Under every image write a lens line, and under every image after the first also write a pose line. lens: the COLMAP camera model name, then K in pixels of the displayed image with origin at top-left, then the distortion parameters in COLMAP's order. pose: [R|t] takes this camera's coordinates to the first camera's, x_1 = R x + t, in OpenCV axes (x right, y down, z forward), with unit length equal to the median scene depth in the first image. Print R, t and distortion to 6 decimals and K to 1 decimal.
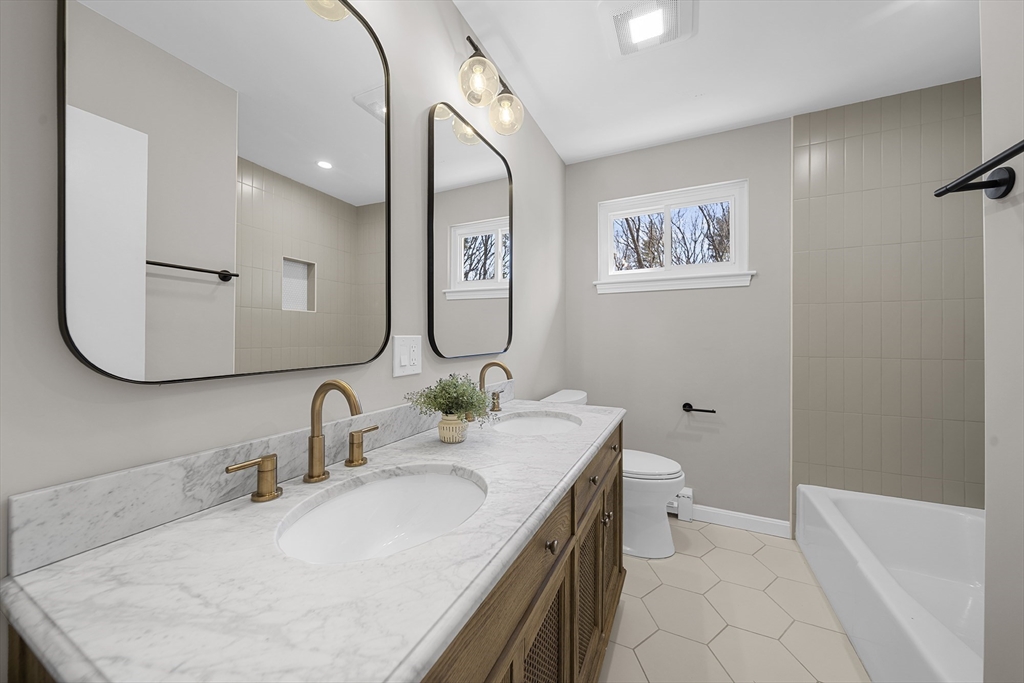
lens RADIAL K [[360.0, 0, 510.7], [0, 360.0, 337.5], [0, 0, 1]] dist [0.000664, -0.000126]
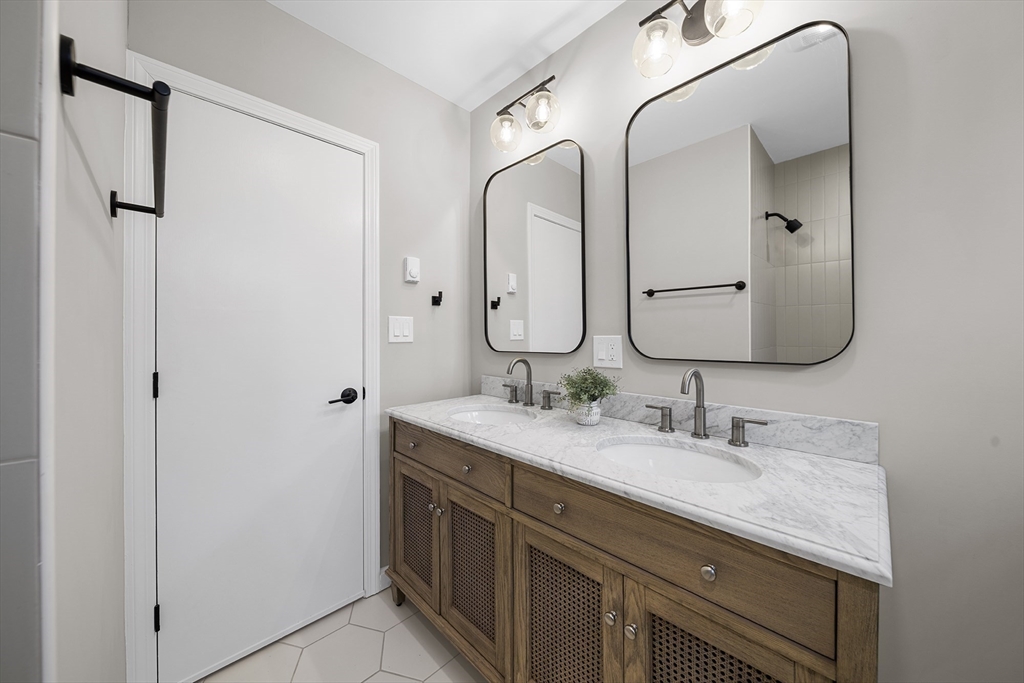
lens RADIAL K [[360.0, 0, 510.7], [0, 360.0, 337.5], [0, 0, 1]] dist [0.000664, -0.000126]
pose [[-0.339271, 0.006414, -0.940667, 0.986260], [0.002258, 0.999979, 0.006004, -0.006928], [0.940686, -0.000087, -0.339279, 1.096012]]
